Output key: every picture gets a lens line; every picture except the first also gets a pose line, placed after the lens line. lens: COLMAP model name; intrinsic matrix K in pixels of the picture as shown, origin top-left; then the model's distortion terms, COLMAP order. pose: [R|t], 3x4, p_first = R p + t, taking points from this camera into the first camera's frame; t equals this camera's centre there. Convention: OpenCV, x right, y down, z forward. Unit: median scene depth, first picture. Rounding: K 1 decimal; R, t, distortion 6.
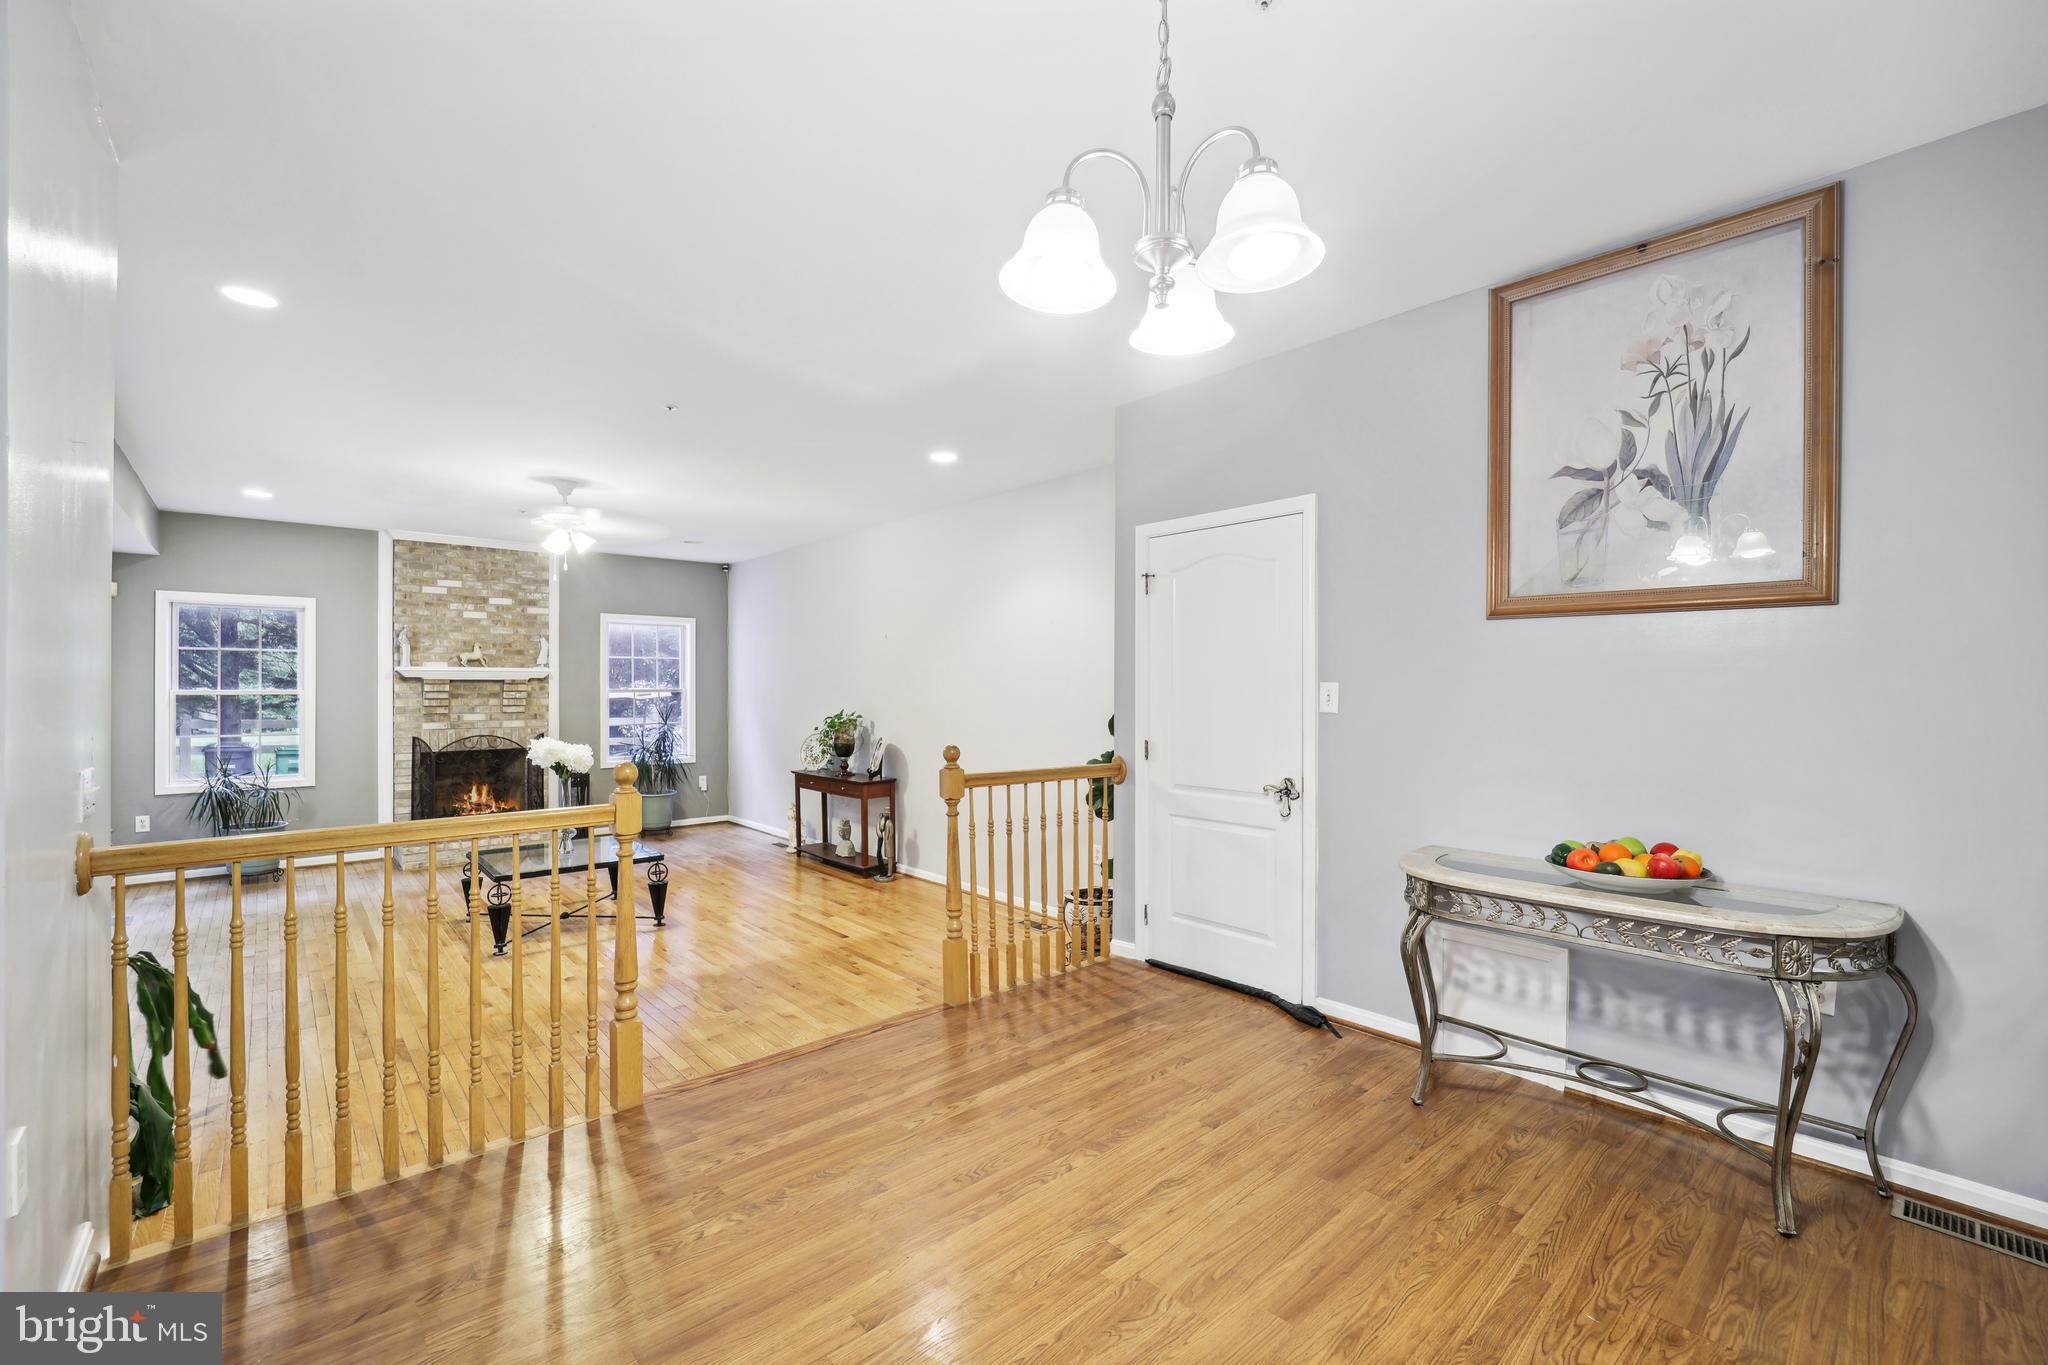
lens RADIAL K [[844.0, 0, 1021.7], [0, 844.0, 678.5], [0, 0, 1]] dist [0.008168, -0.009904]
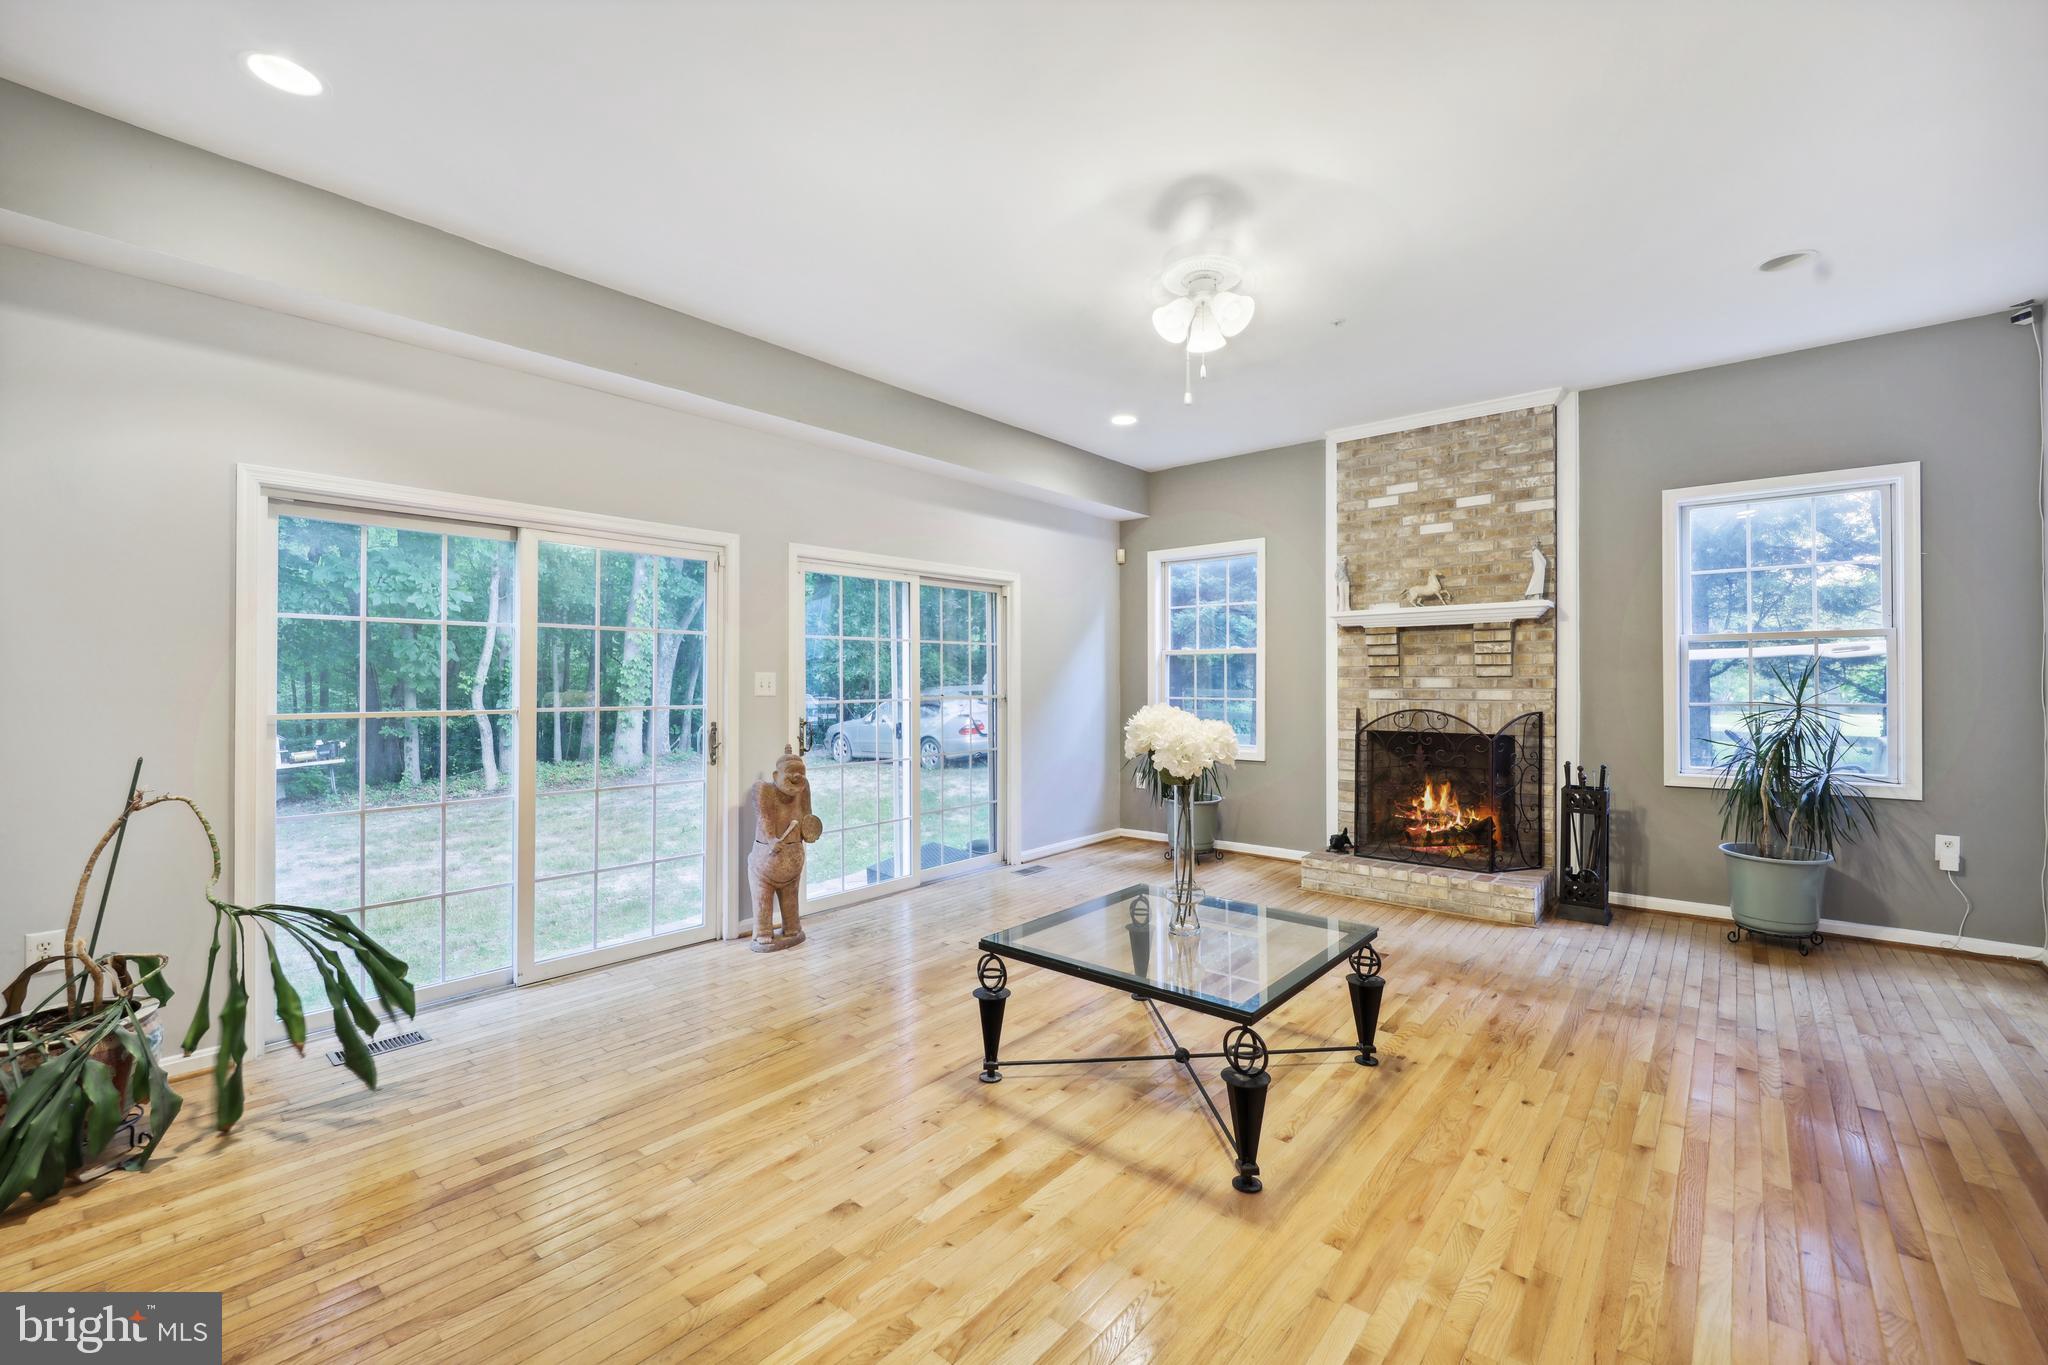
lens RADIAL K [[844.0, 0, 1021.7], [0, 844.0, 678.5], [0, 0, 1]] dist [0.008168, -0.009904]
pose [[0.130189, 0.000236, -0.991489, -0.033663], [0.016236, 0.999865, 0.002370, 0.036716], [0.991356, -0.016407, 0.130167, 0.610375]]
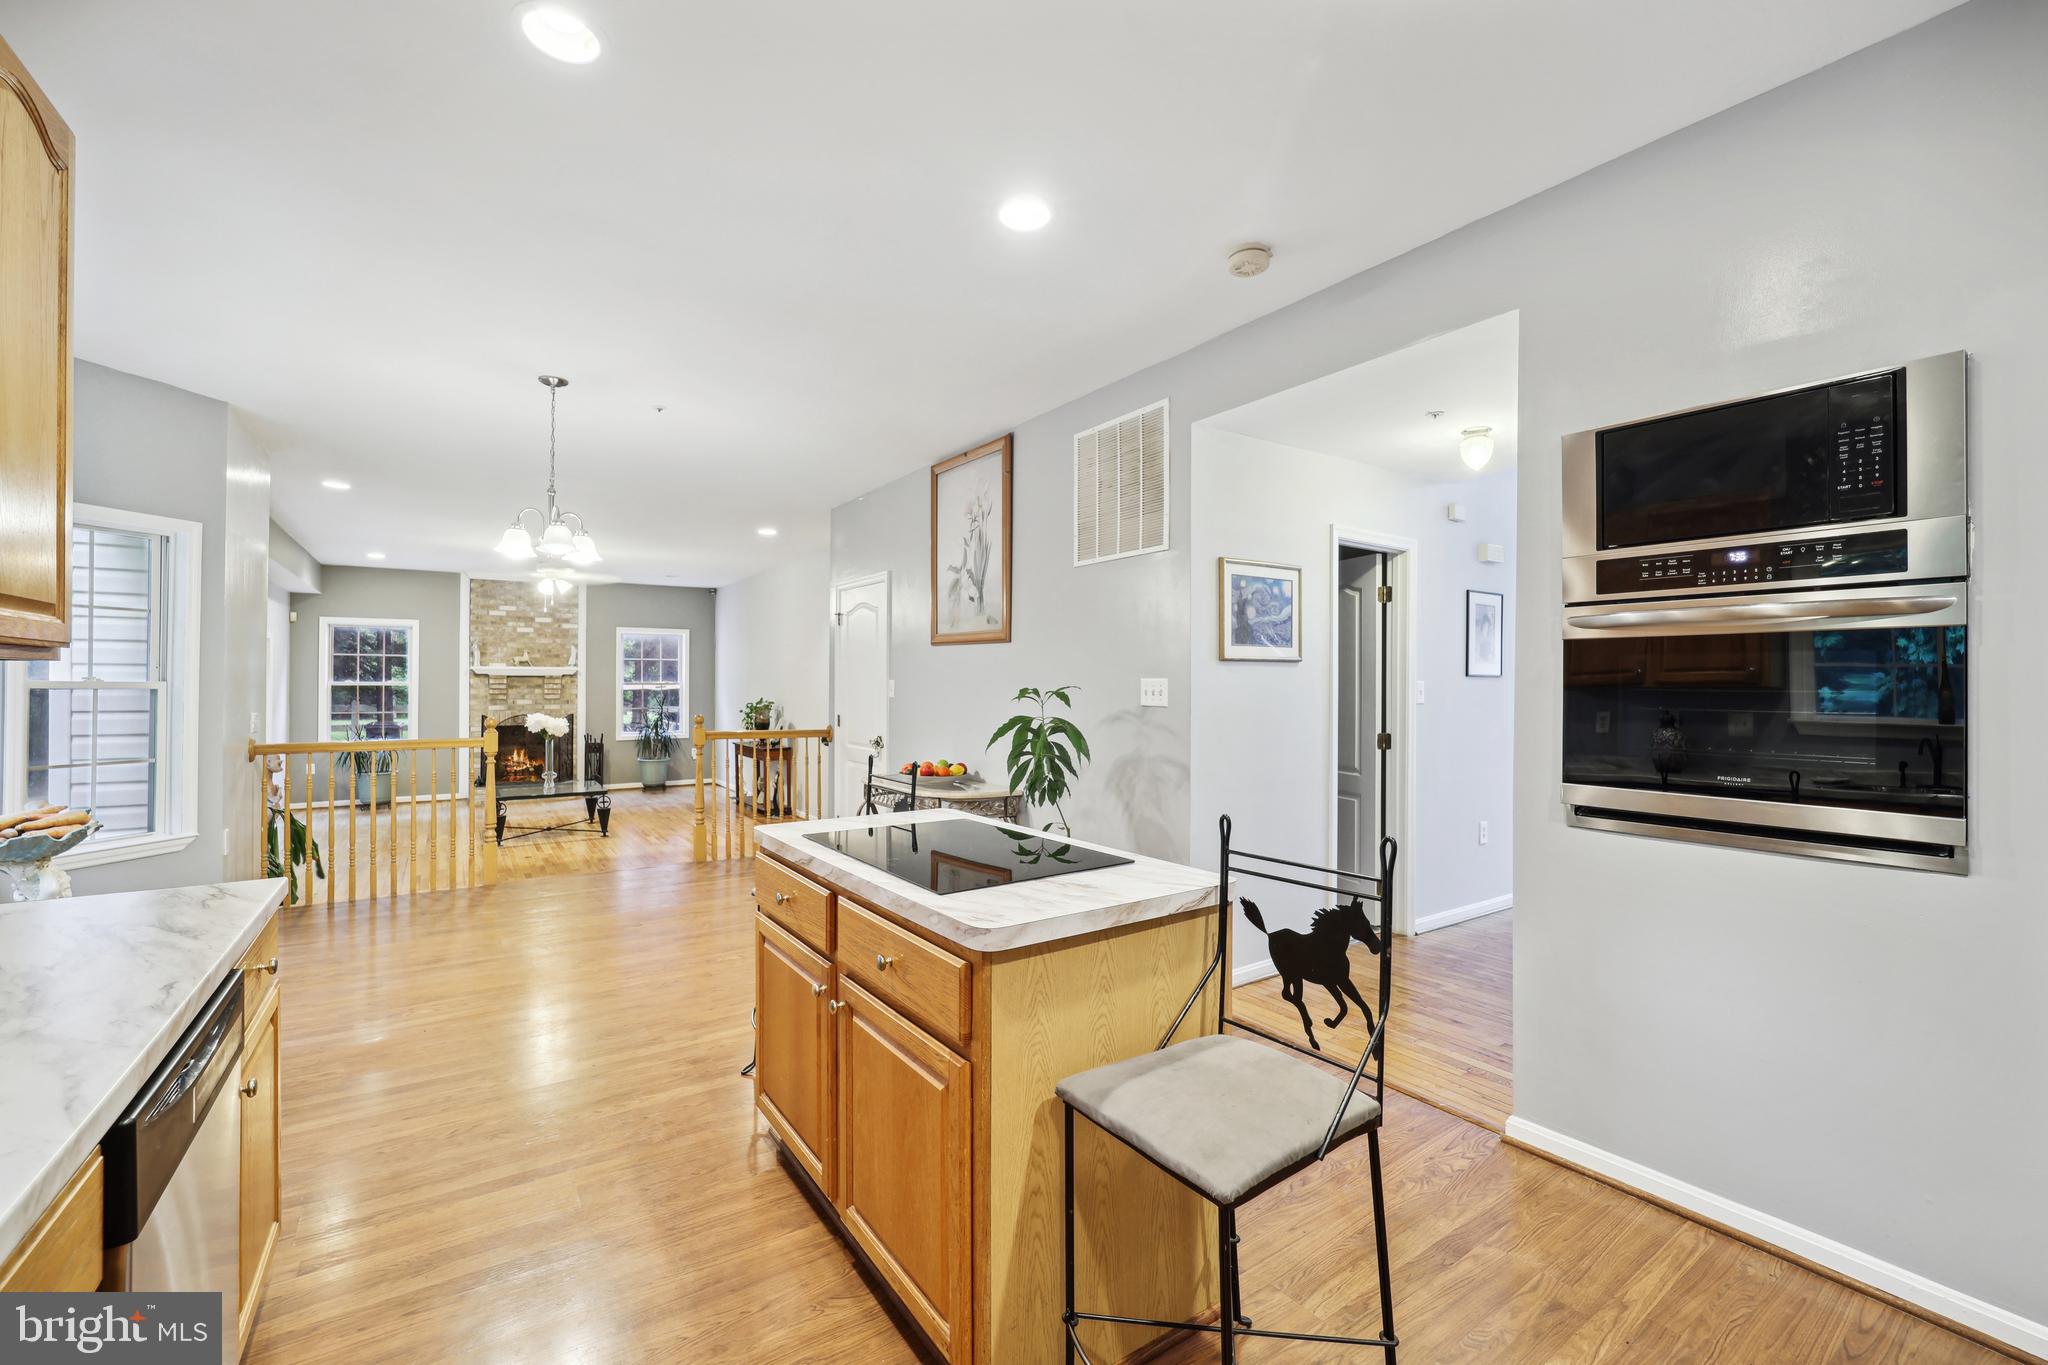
lens RADIAL K [[844.0, 0, 1021.7], [0, 844.0, 678.5], [0, 0, 1]] dist [0.008168, -0.009904]
pose [[0.990909, 0.003573, -0.134490, 0.381702], [-0.002919, 0.999983, 0.005053, -0.003350], [0.134505, -0.004614, 0.990902, -0.302622]]
